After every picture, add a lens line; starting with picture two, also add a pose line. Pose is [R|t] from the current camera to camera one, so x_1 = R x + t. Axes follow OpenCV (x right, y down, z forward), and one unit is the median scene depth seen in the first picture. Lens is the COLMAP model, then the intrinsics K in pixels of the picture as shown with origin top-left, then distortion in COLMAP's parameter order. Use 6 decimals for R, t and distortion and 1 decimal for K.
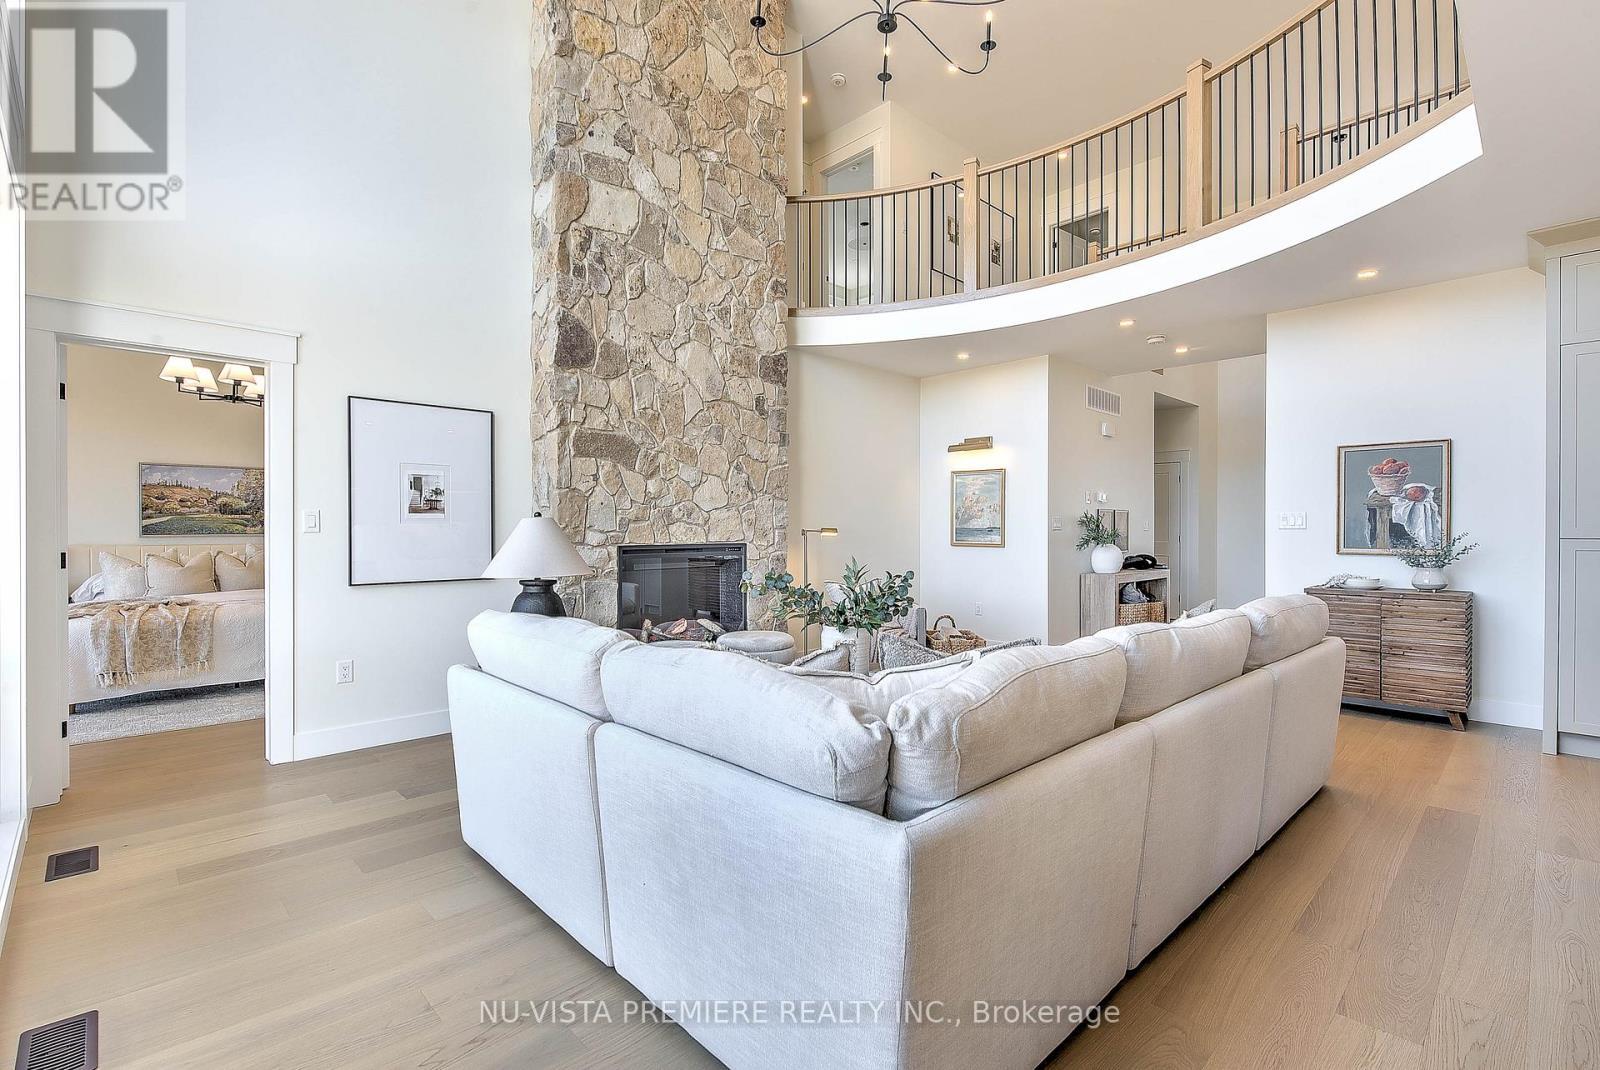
lens RADIAL K [[740.3, 0, 806.4], [0, 740.3, 531.7], [0, 0, 1]] dist [0.003292, -0.000850]
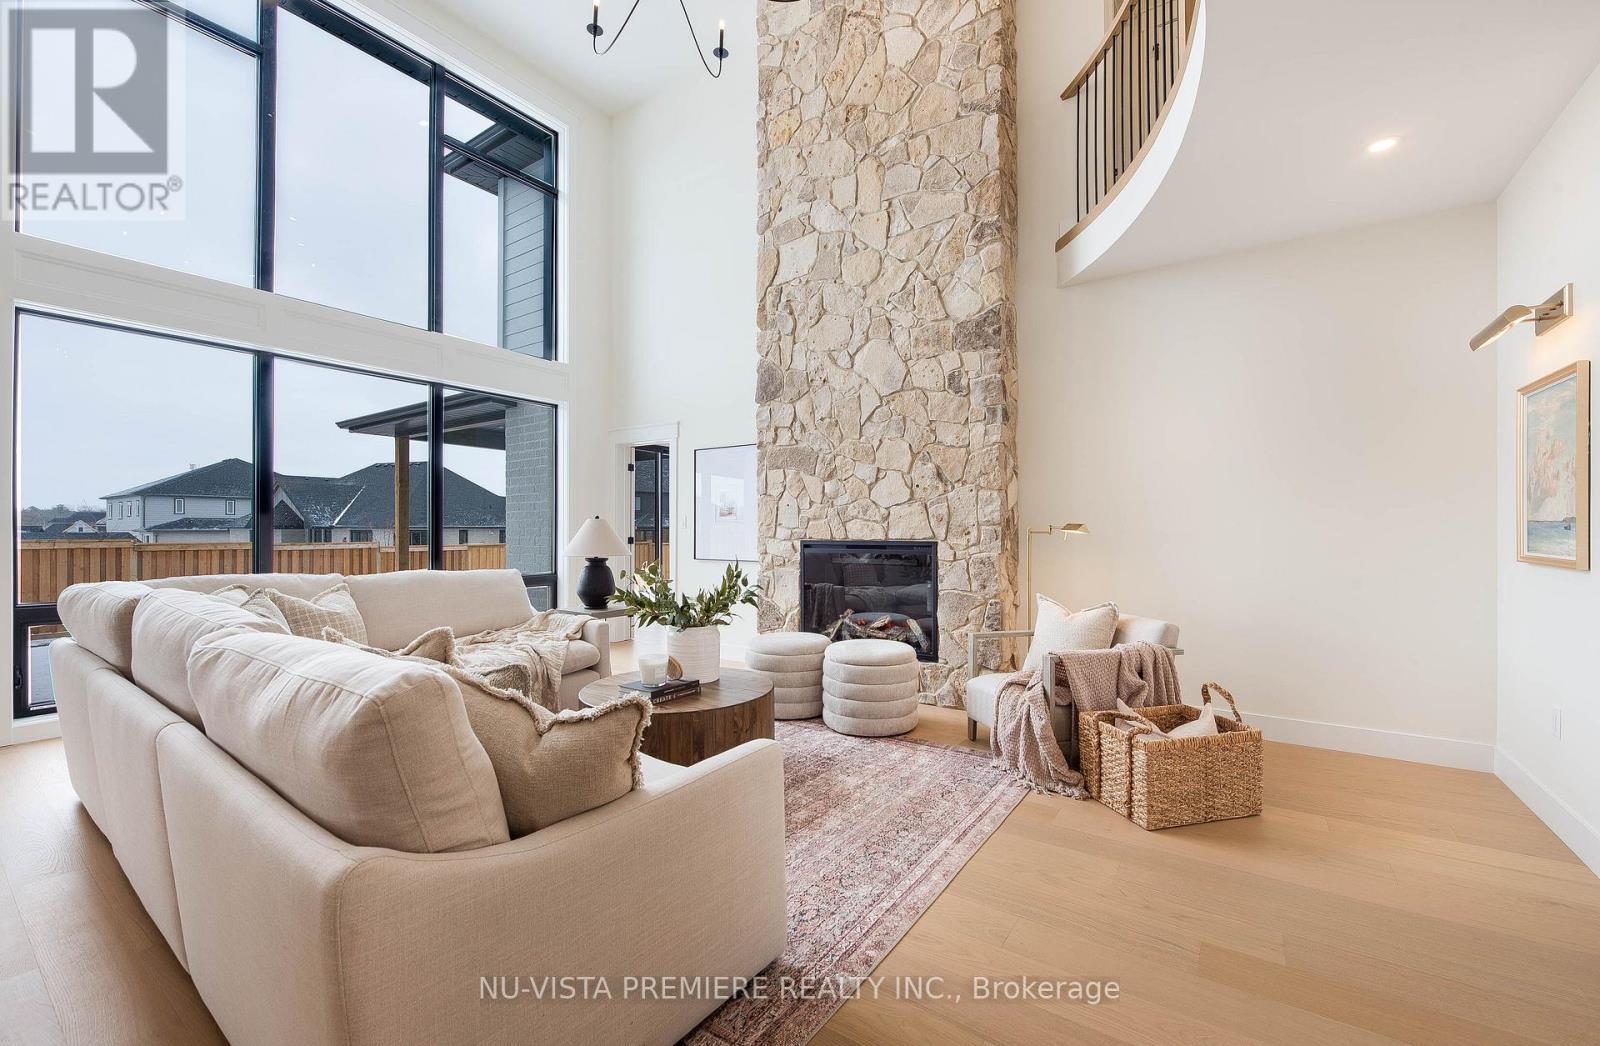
lens RADIAL K [[647.3, 0, 801.2], [0, 647.3, 527.2], [0, 0, 1]] dist [-0.000607, 0.000059]
pose [[0.182543, -0.001844, -0.983196, 0.734557], [-0.002521, 0.999994, -0.002343, 0.000891], [0.983195, 0.002906, 0.182537, 0.781583]]
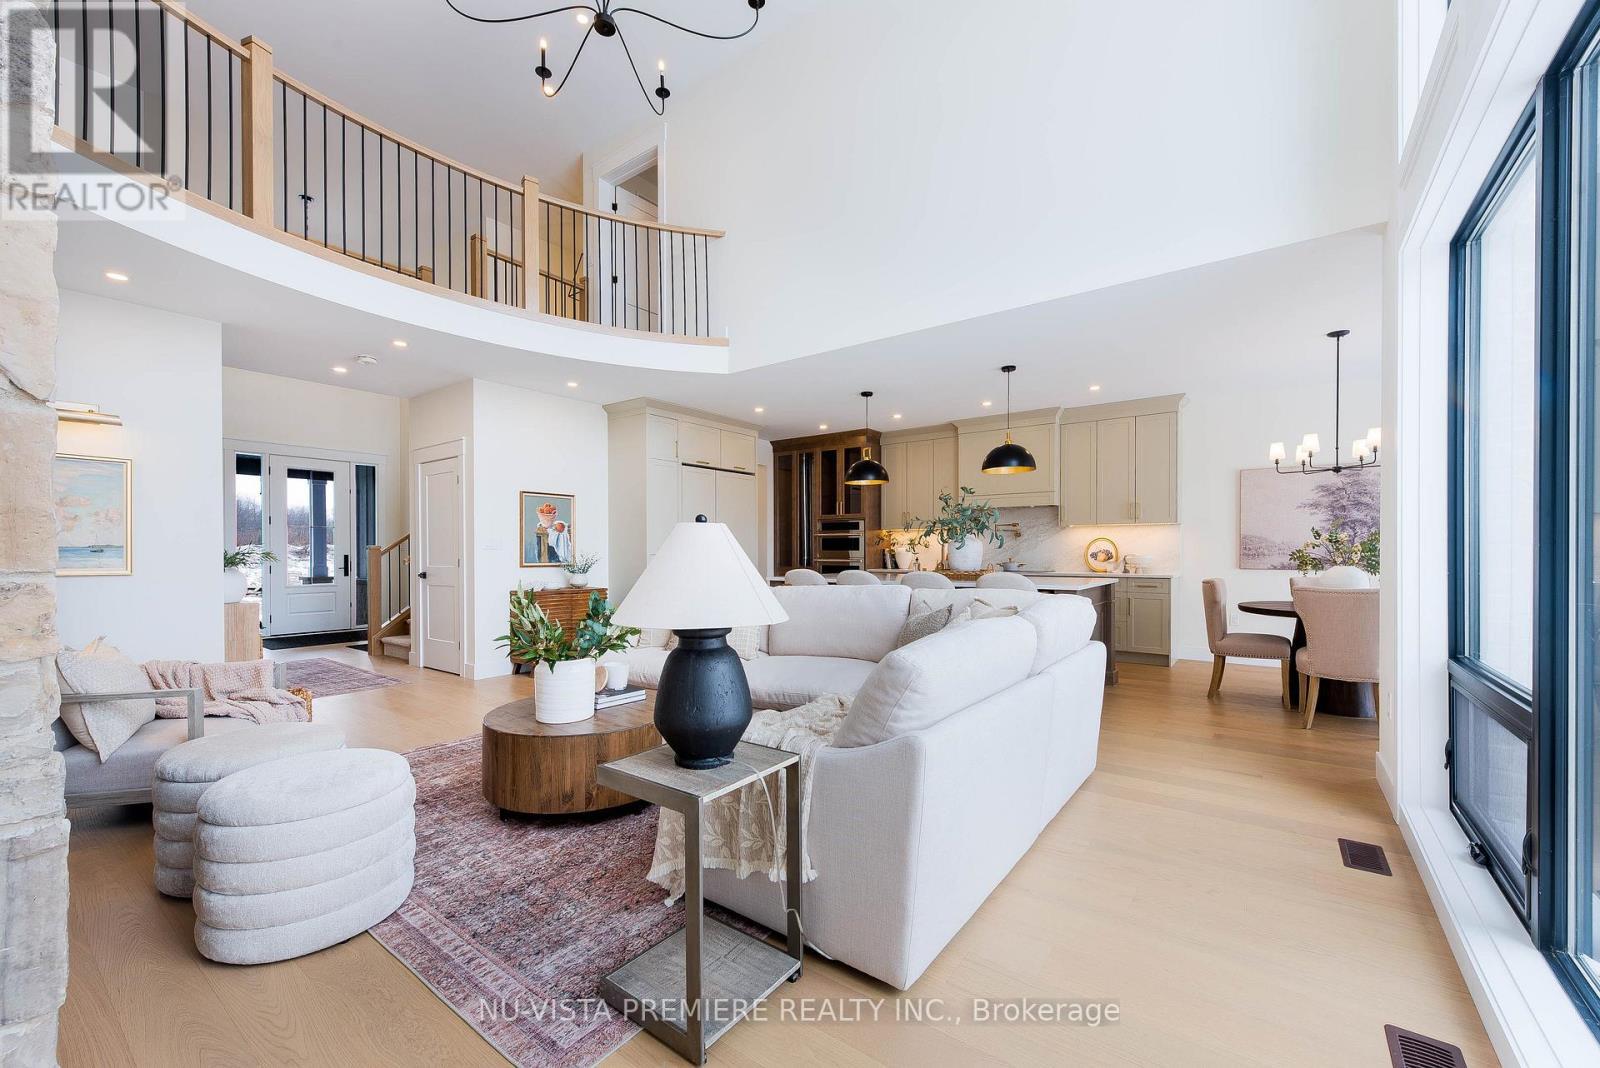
lens RADIAL K [[631.6, 0, 807.3], [0, 631.6, 548.7], [0, 0, 1]] dist [-0.004383, -0.000601]
pose [[-0.148802, 0.007936, 0.988835, -0.571703], [0.005459, 0.999959, -0.007204, 0.006494], [-0.988852, 0.004326, -0.148840, 0.661657]]
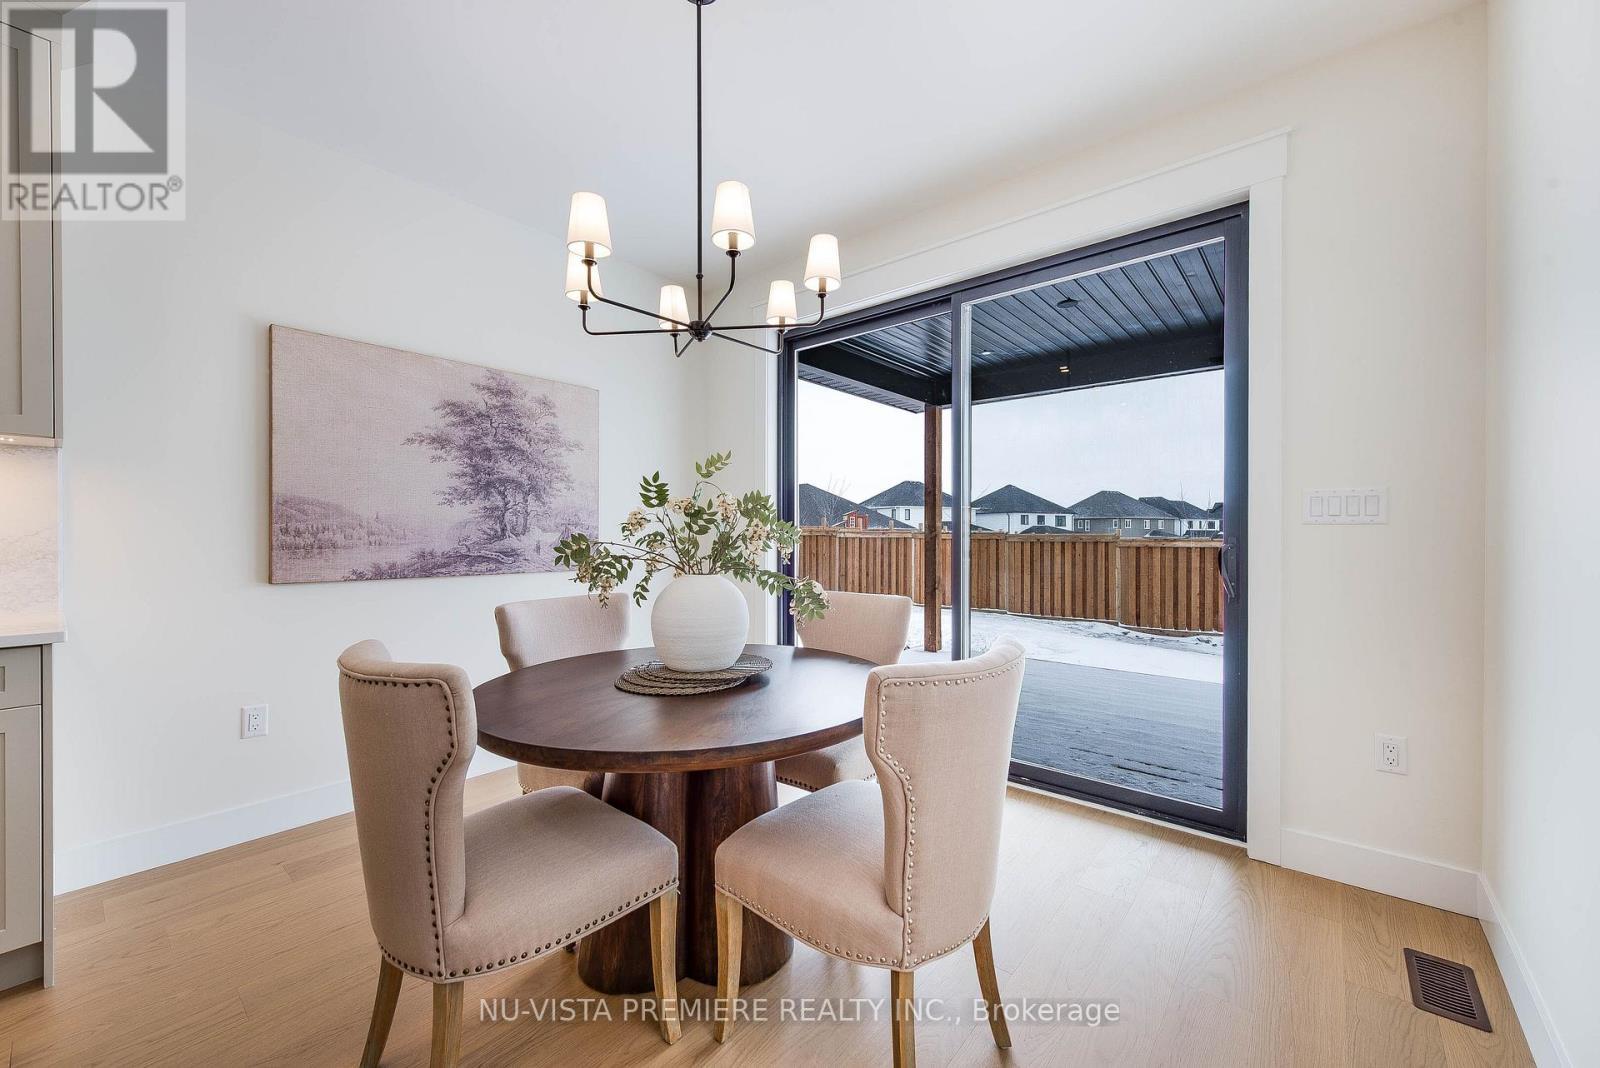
lens RADIAL K [[631.6, 0, 805.9], [0, 631.6, 535.8], [0, 0, 1]] dist [-0.004383, -0.000601]
pose [[-0.995715, 0.001401, -0.092459, 0.224310], [0.000766, 0.999976, 0.006900, 0.002335], [0.092467, 0.006800, -0.995693, 0.105254]]
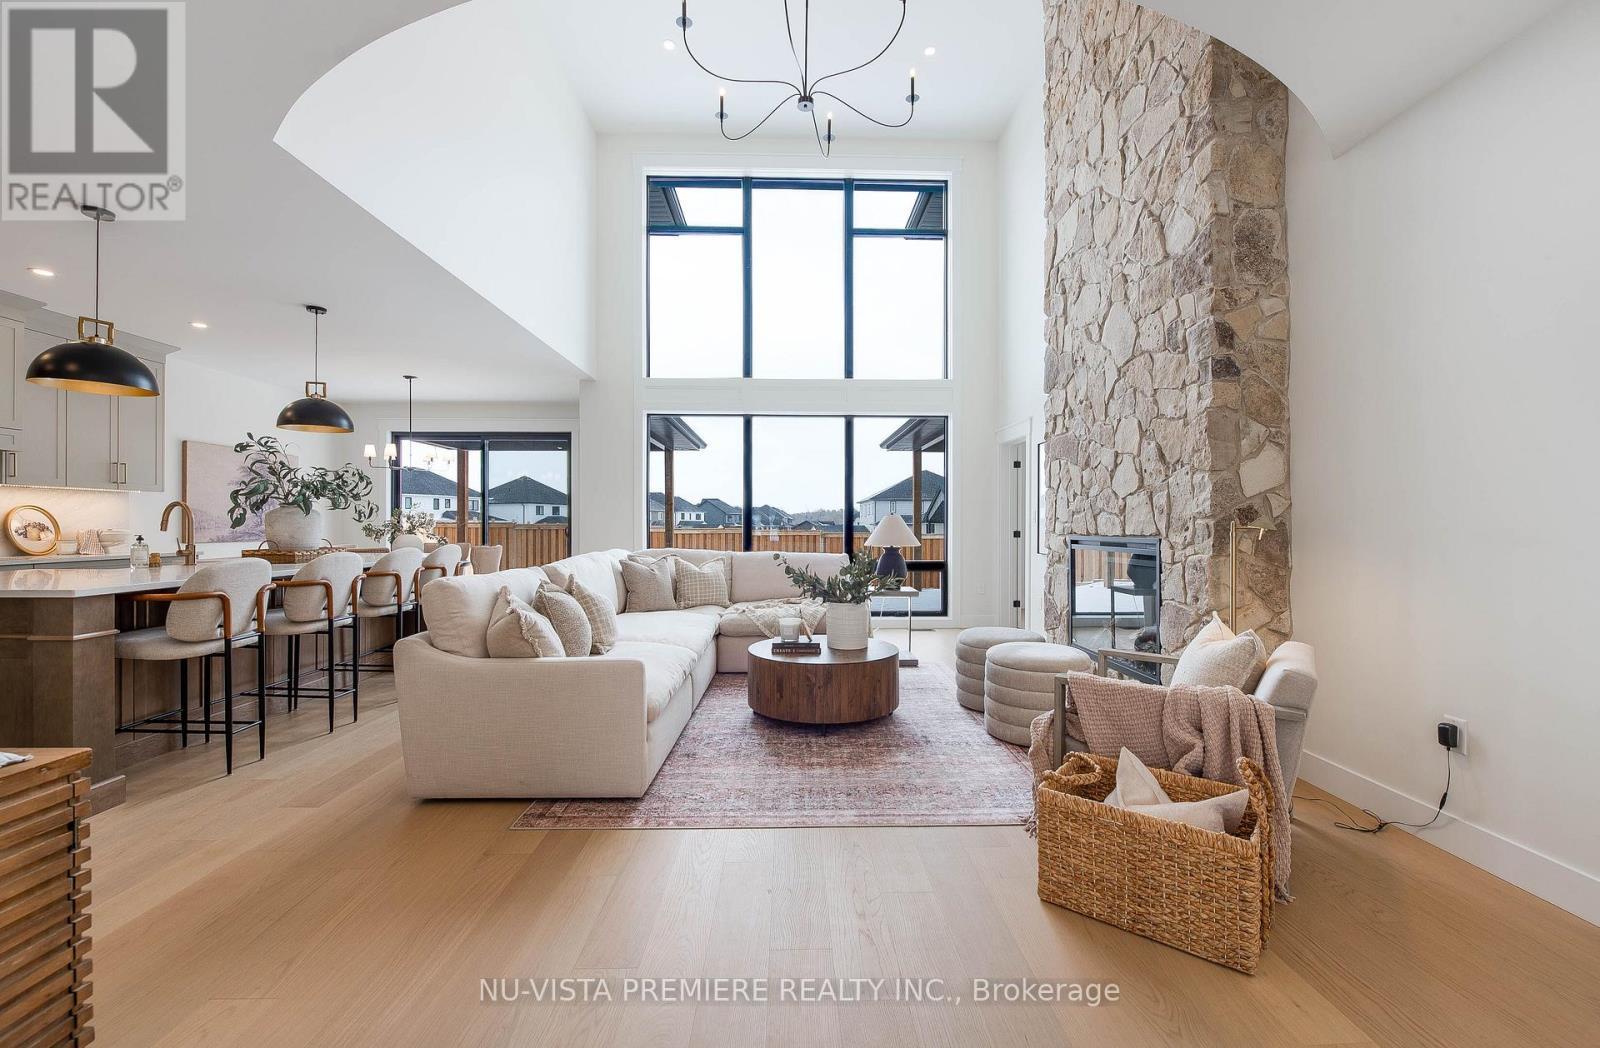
lens RADIAL K [[647.3, 0, 804.5], [0, 647.3, 519.8], [0, 0, 1]] dist [-0.000607, 0.000059]
pose [[-0.689965, -0.003061, -0.723837, 0.683131], [-0.001267, 0.999995, -0.003022, -0.000412], [0.723842, -0.001168, -0.689965, 1.325852]]
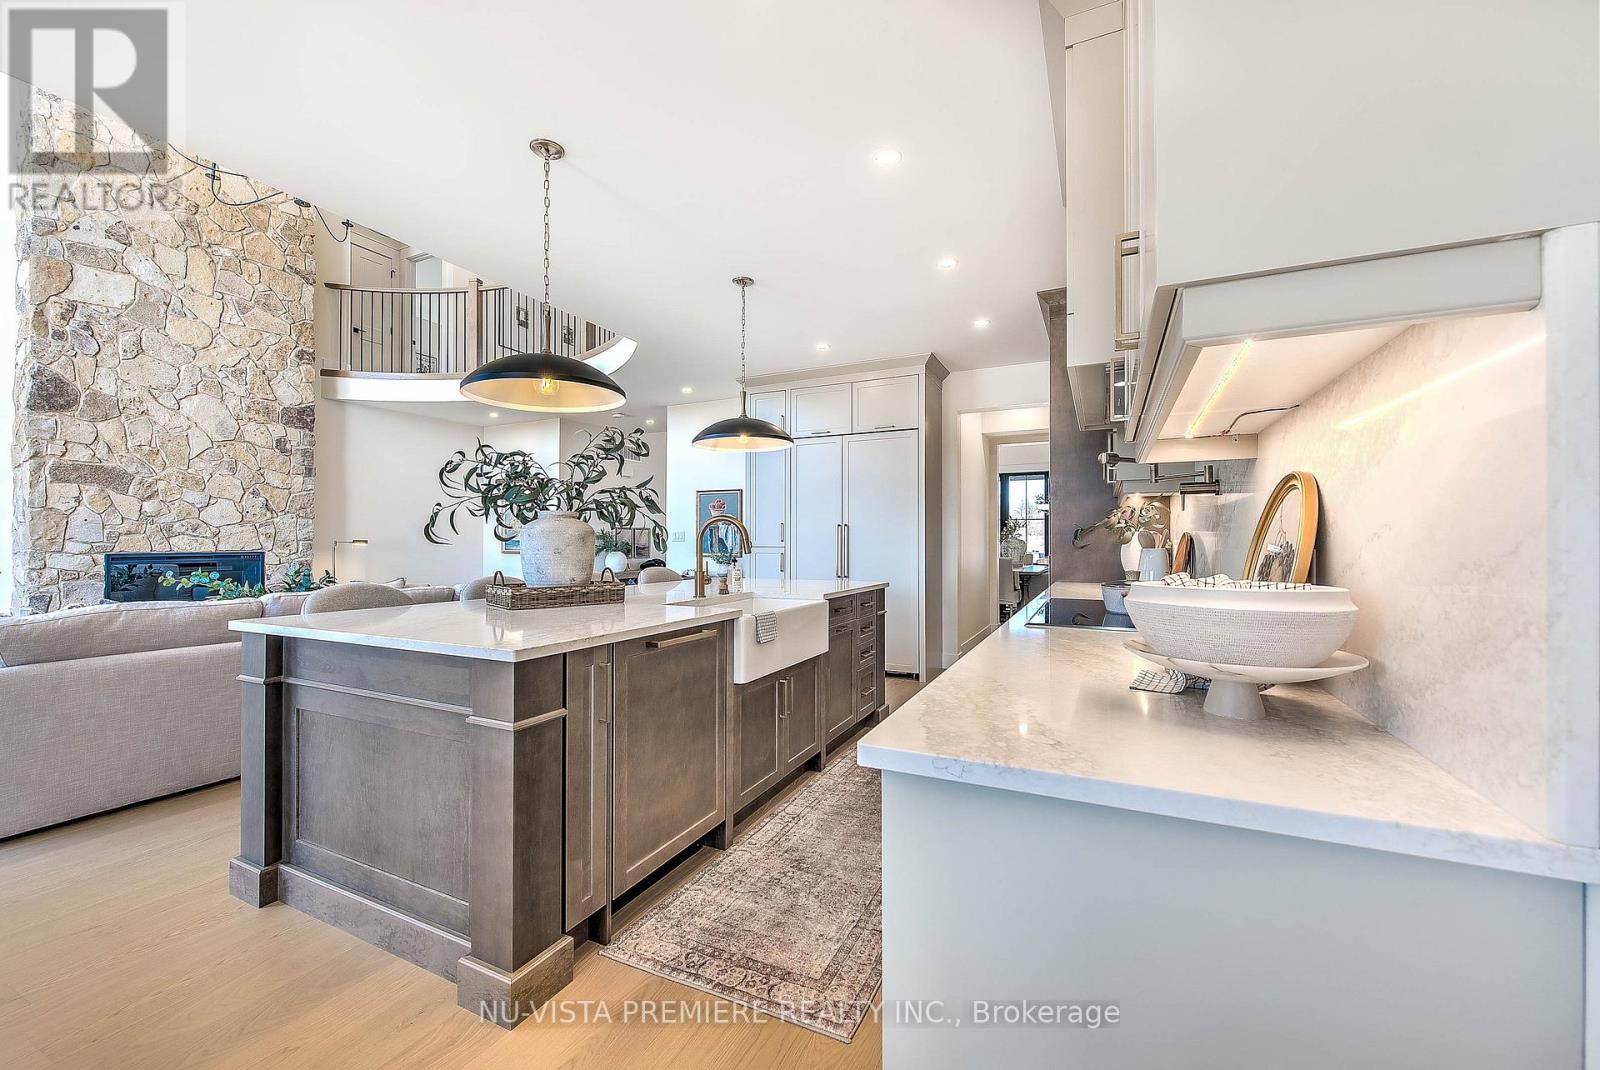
lens RADIAL K [[631.6, 0, 803.8], [0, 631.6, 537.2], [0, 0, 1]] dist [-0.004383, -0.000601]
pose [[0.937340, 0.004185, 0.348391, 0.469129], [-0.001130, 0.999959, -0.008972, -0.000748], [-0.348415, 0.008017, 0.937306, -0.400538]]
